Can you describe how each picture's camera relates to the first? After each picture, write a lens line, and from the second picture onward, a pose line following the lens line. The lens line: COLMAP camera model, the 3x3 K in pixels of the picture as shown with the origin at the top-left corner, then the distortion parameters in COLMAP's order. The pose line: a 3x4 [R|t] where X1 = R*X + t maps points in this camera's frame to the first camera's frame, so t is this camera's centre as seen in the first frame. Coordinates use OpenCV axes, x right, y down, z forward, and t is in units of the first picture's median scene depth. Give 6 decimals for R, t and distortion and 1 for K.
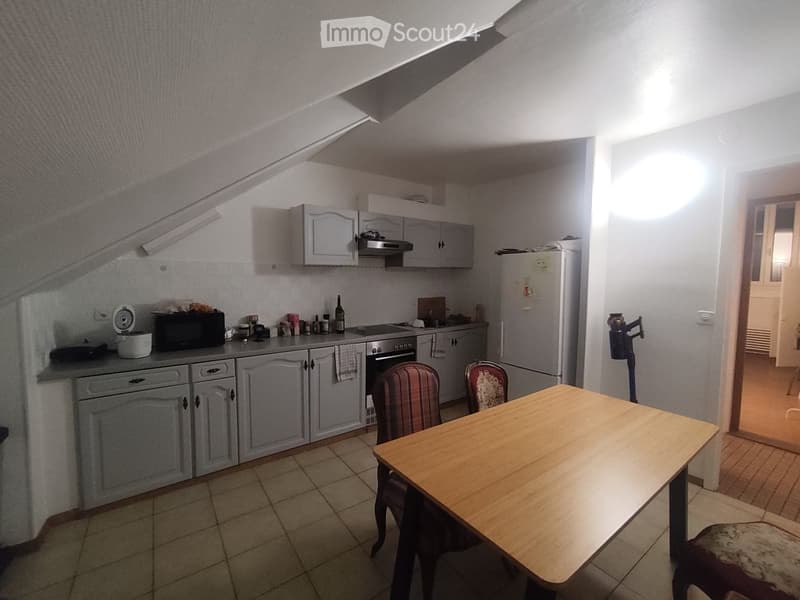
lens RADIAL K [[342.3, 0, 400.0], [0, 342.3, 300.0], [0, 0, 1]] dist [0.000241, -0.000034]
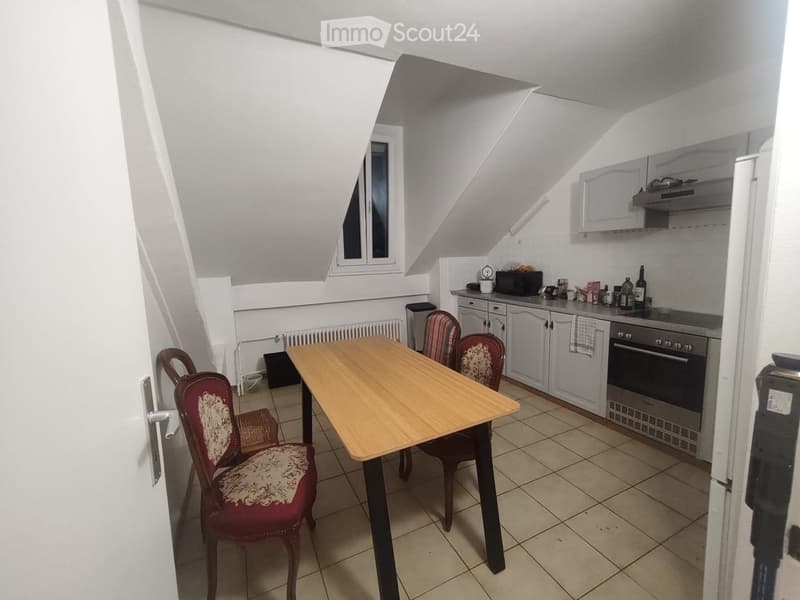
lens RADIAL K [[342.3, 0, 400.0], [0, 342.3, 300.0], [0, 0, 1]] dist [0.000241, -0.000034]
pose [[-0.168417, 0.132774, -0.976733, 0.888428], [-0.043037, 0.988951, 0.141856, -0.028873], [0.984776, 0.065926, -0.160842, 0.682113]]
